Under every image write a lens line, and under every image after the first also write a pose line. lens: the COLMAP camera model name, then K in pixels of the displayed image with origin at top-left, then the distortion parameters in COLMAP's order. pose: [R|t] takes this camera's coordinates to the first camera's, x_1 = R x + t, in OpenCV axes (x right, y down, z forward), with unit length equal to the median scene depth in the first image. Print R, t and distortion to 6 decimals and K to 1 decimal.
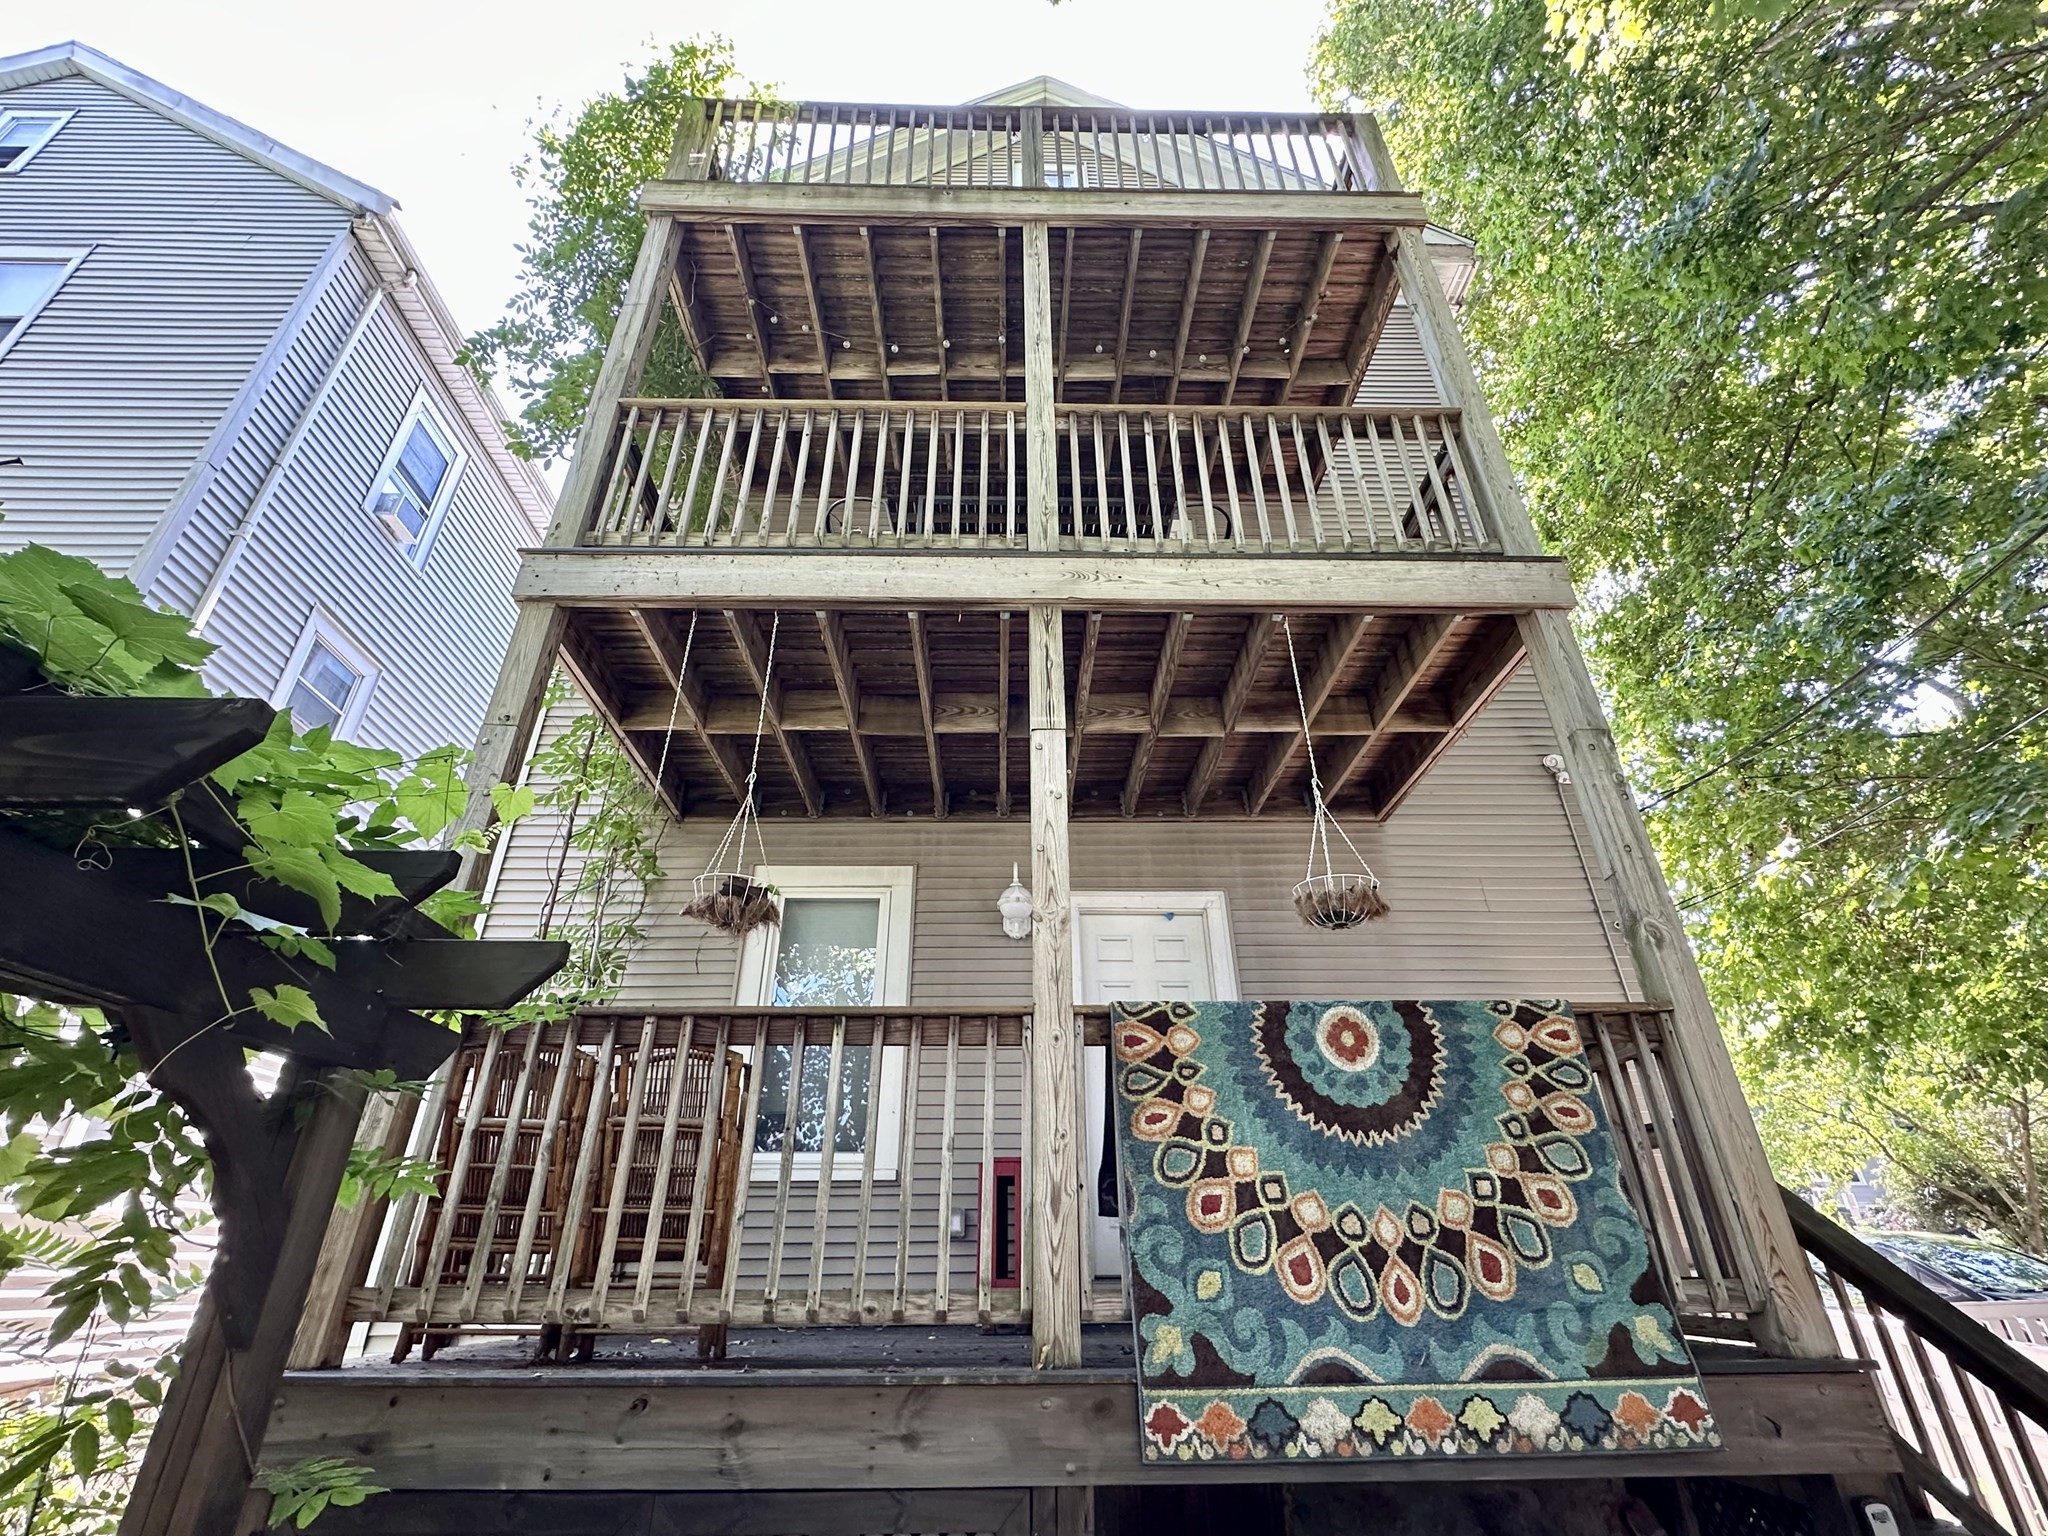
lens RADIAL K [[921.2, 0, 1022.0], [0, 921.2, 774.3], [0, 0, 1]] dist [-0.001266, 0.000590]
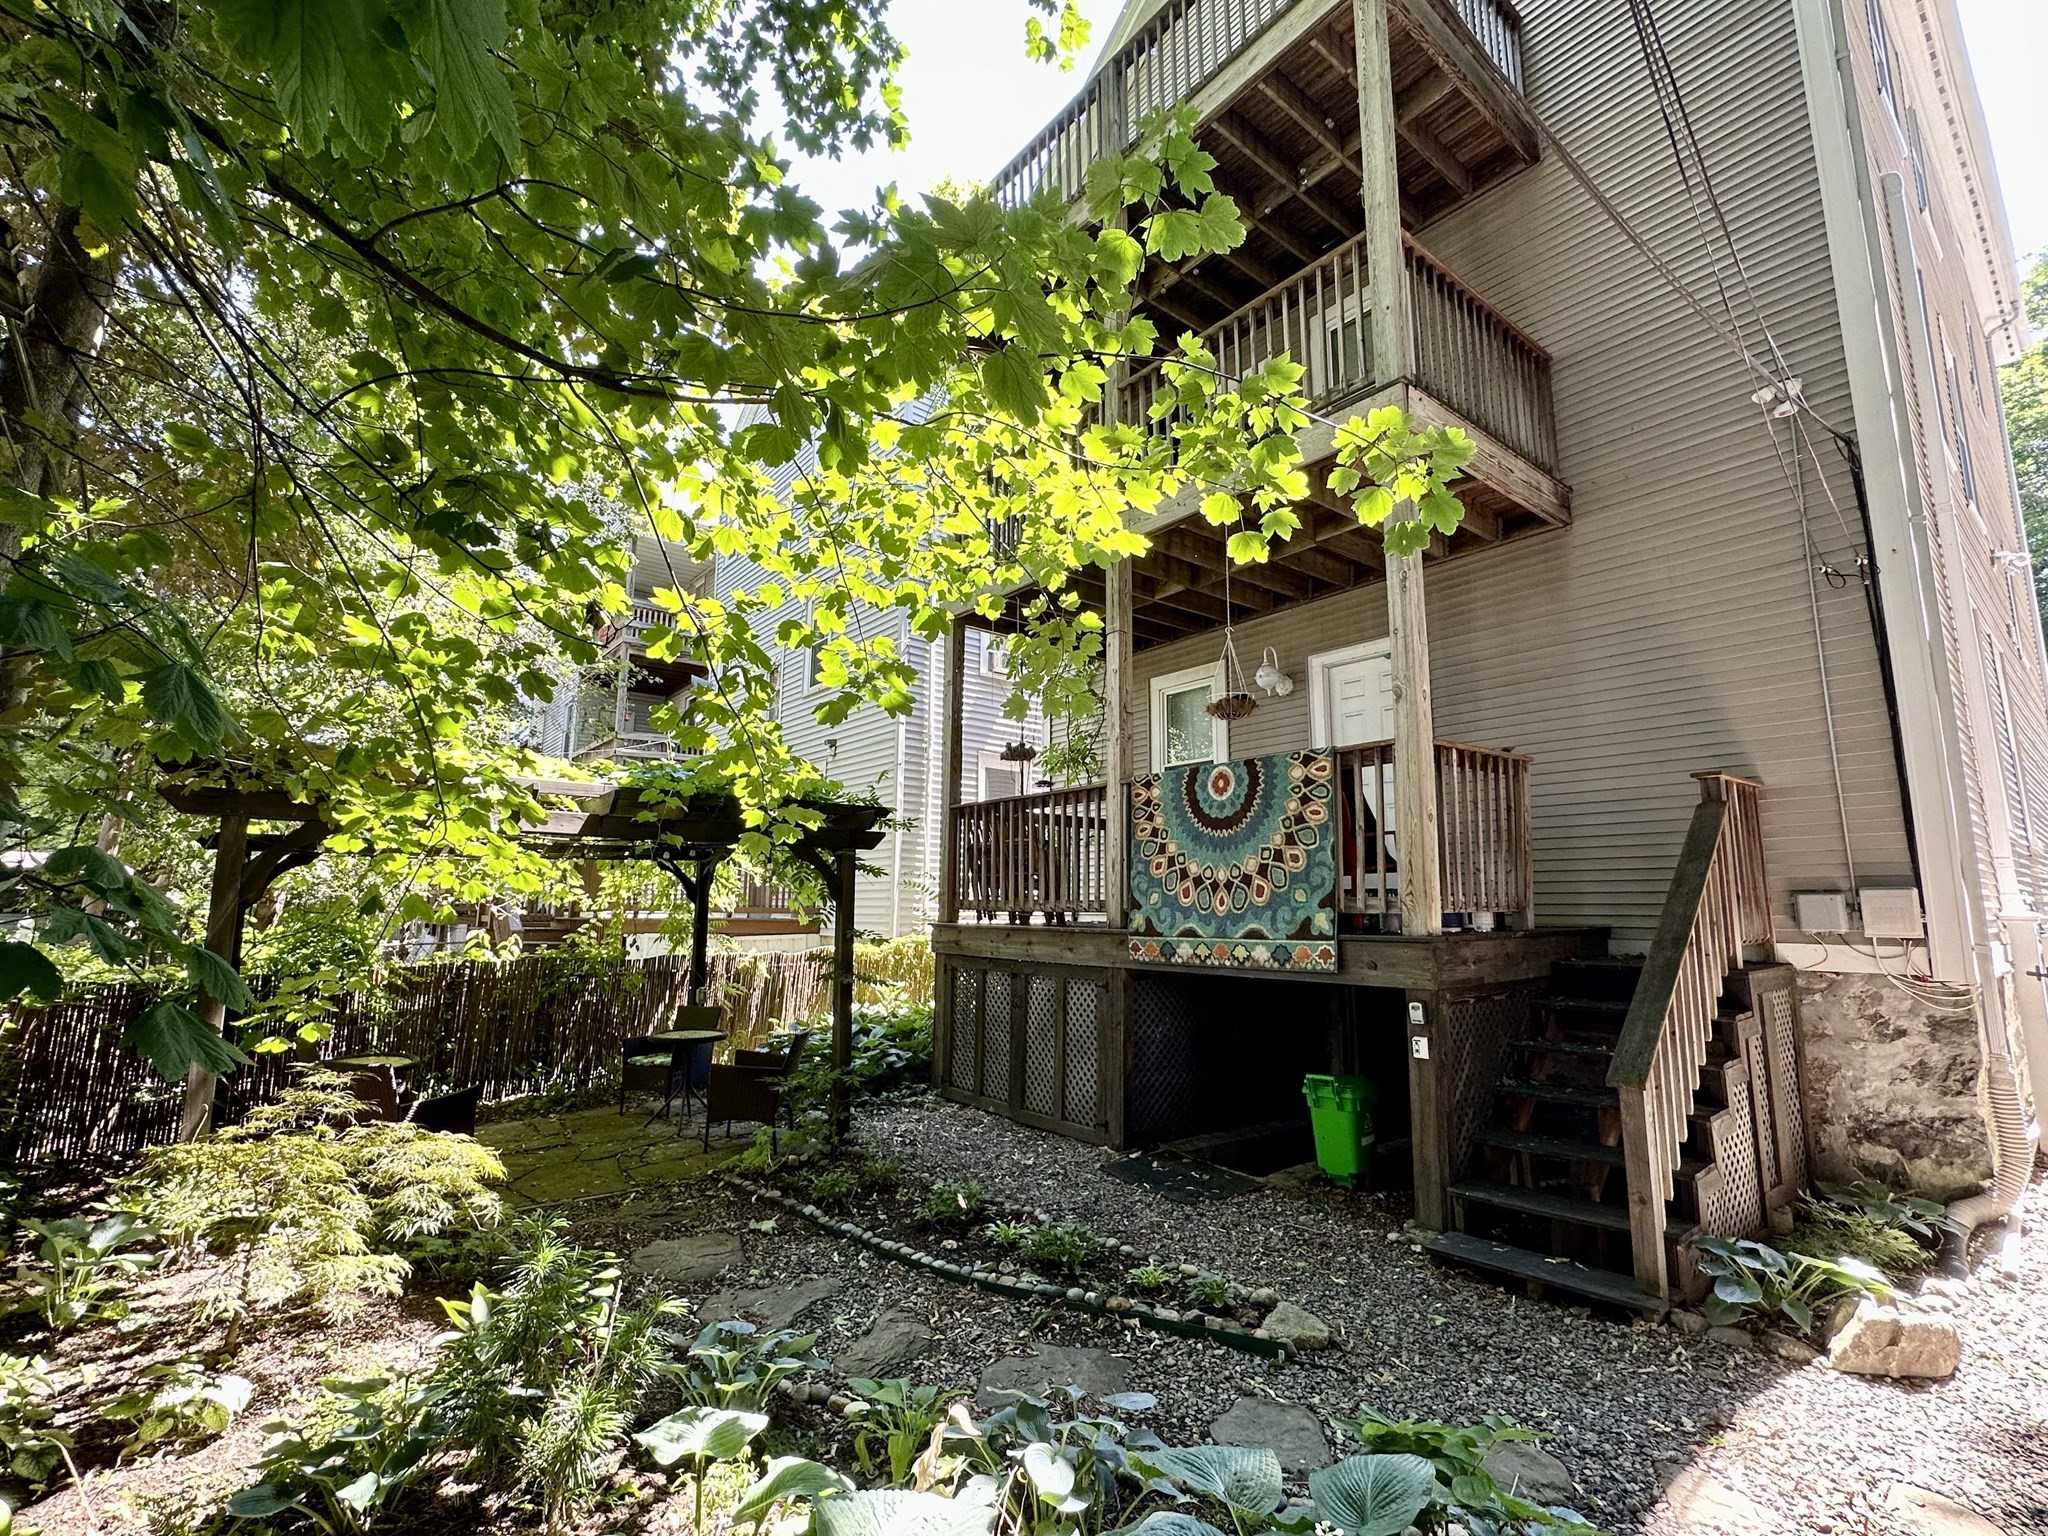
lens RADIAL K [[921.2, 0, 1022.0], [0, 921.2, 774.3], [0, 0, 1]] dist [-0.001266, 0.000590]
pose [[0.606235, -0.104233, -0.788425, 1.753283], [0.375698, 0.911313, 0.168401, -0.219853], [0.700950, -0.398301, 0.591630, -0.431695]]
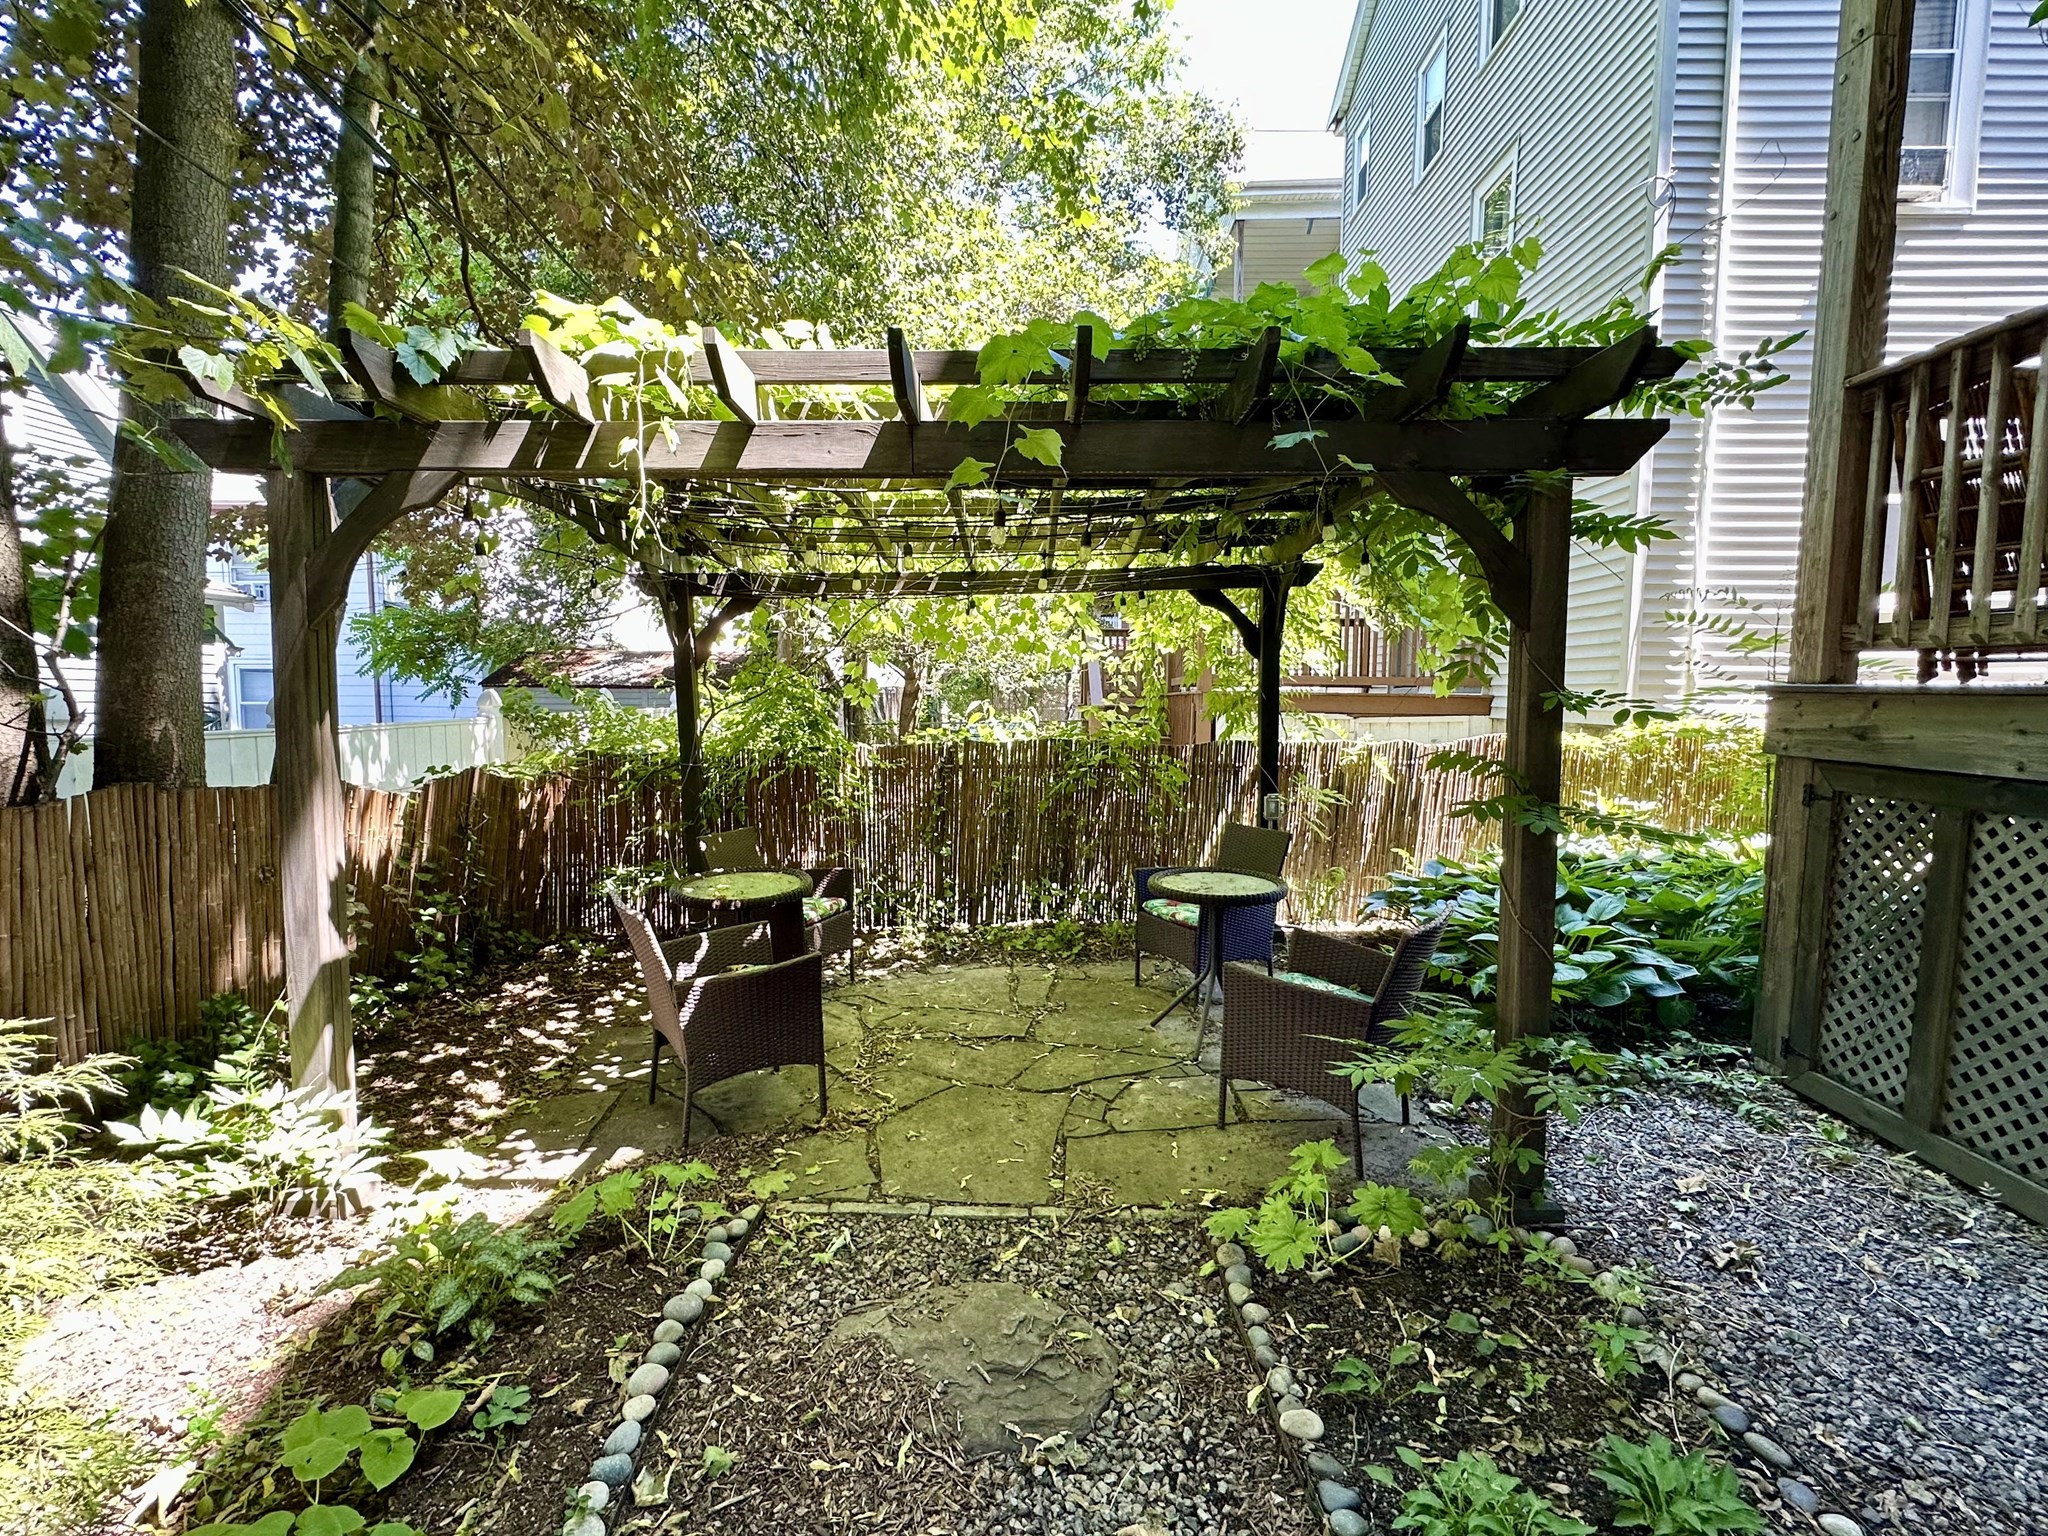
lens RADIAL K [[921.2, 0, 1022.0], [0, 921.2, 774.3], [0, 0, 1]] dist [-0.001266, 0.000590]
pose [[-0.040306, 0.094753, -0.994684, 0.509818], [0.480276, 0.874789, 0.063871, 0.140355], [0.876191, -0.475149, -0.080767, 0.075361]]
